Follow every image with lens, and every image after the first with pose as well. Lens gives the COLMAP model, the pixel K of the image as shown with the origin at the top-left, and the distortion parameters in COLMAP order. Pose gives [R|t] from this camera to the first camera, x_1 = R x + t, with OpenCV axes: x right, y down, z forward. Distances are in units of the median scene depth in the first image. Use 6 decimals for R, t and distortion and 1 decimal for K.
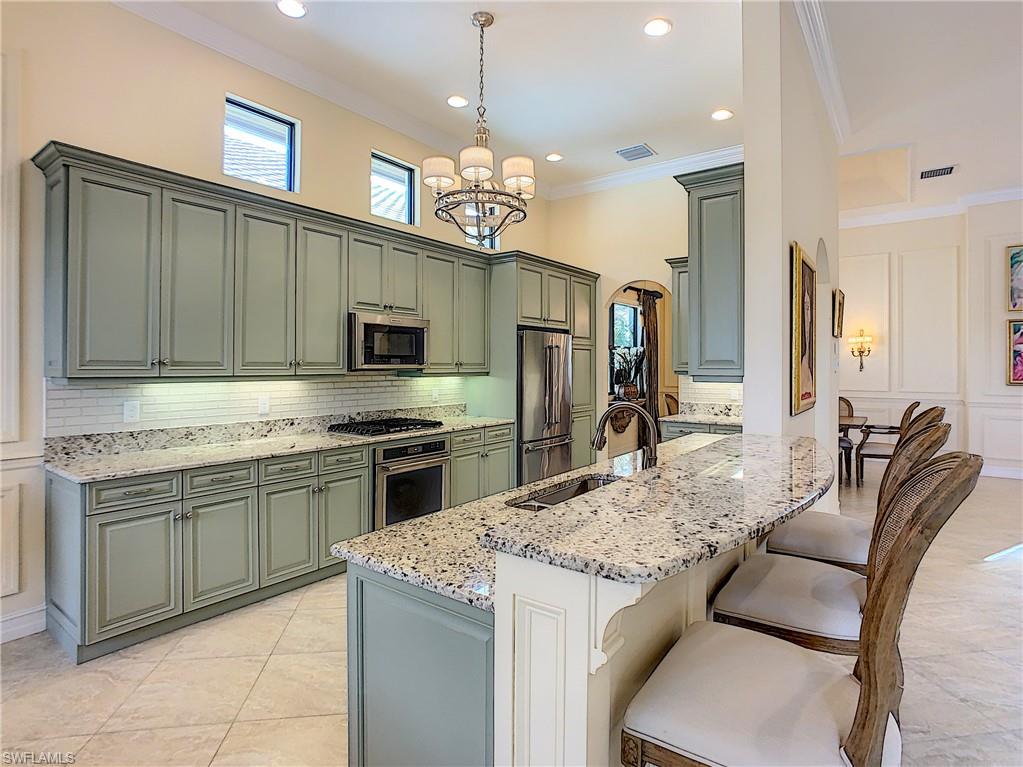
lens RADIAL K [[537.9, 0, 518.1], [0, 537.9, 368.2], [0, 0, 1]] dist [-0.029909, 0.007735]
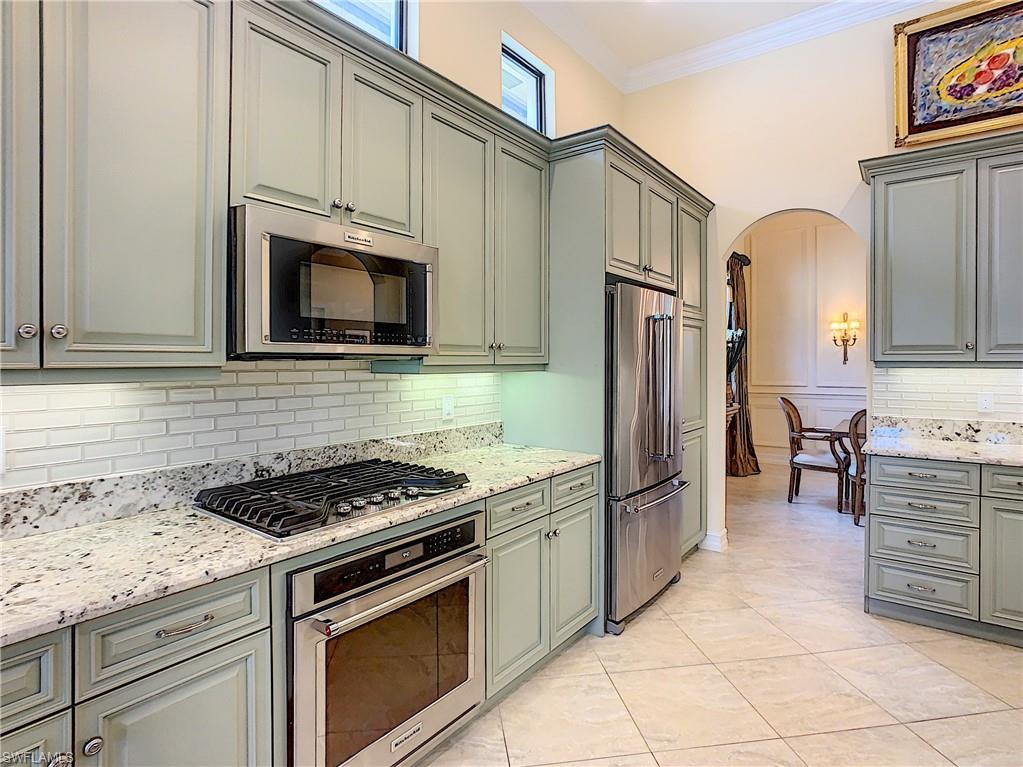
lens RADIAL K [[537.9, 0, 515.8], [0, 537.9, 365.0], [0, 0, 1]] dist [-0.029909, 0.007735]
pose [[0.999972, -0.002141, -0.007138, -0.095436], [0.002158, 0.999995, 0.002407, 0.008203], [0.007133, -0.002422, 0.999972, 0.543074]]
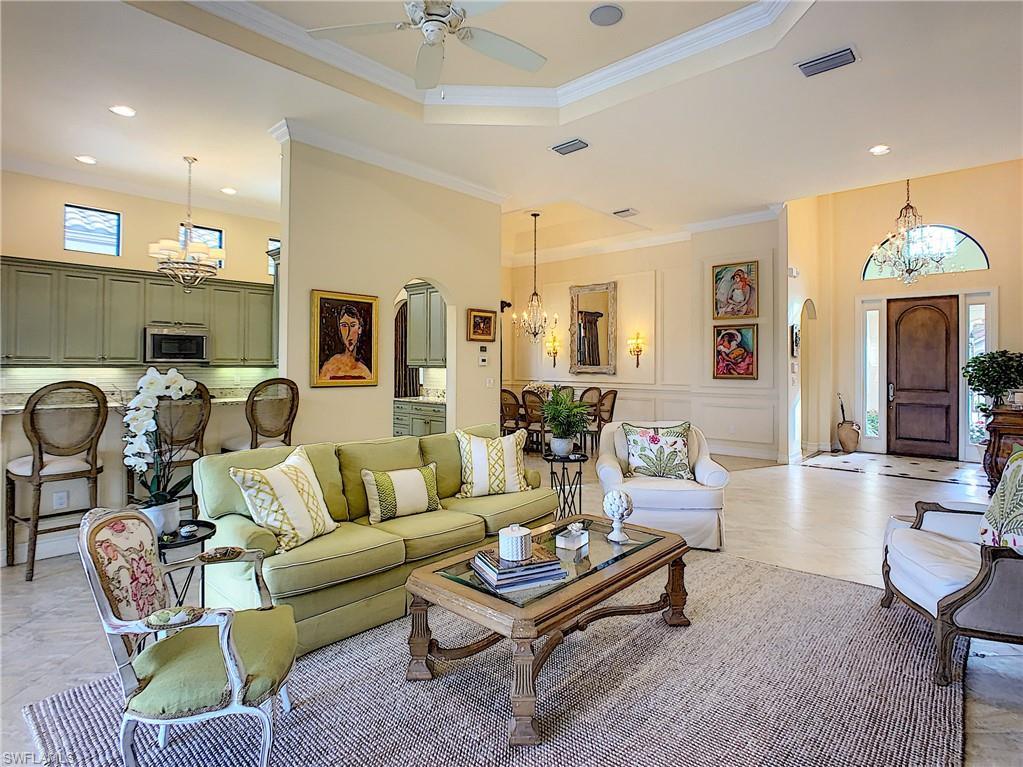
lens RADIAL K [[537.9, 0, 515.6], [0, 537.9, 368.3], [0, 0, 1]] dist [-0.029909, 0.007735]
pose [[0.993698, 0.004532, -0.111998, 0.883400], [-0.004477, 0.999990, 0.000744, 0.013823], [0.112001, -0.000238, 0.993708, -0.439706]]
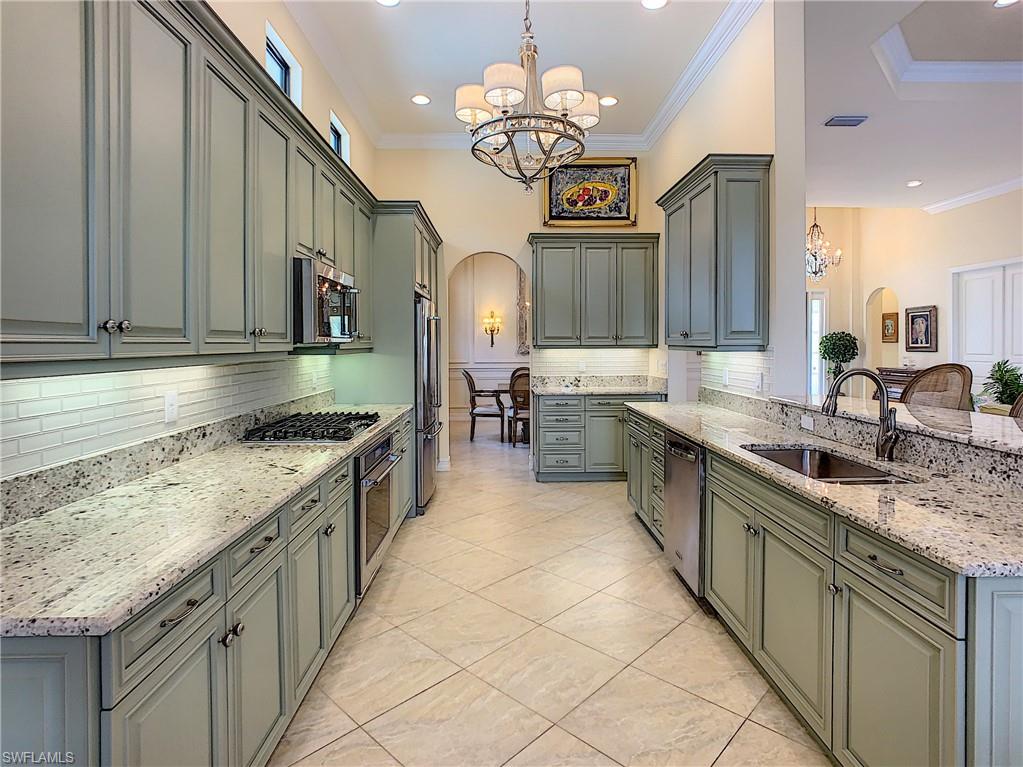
lens RADIAL K [[537.9, 0, 505.3], [0, 537.9, 356.6], [0, 0, 1]] dist [-0.029909, 0.007735]
pose [[0.796619, -0.019561, 0.604166, -0.447648], [0.008454, 0.999739, 0.021222, 0.005638], [-0.604423, -0.011798, 0.796576, 0.280997]]
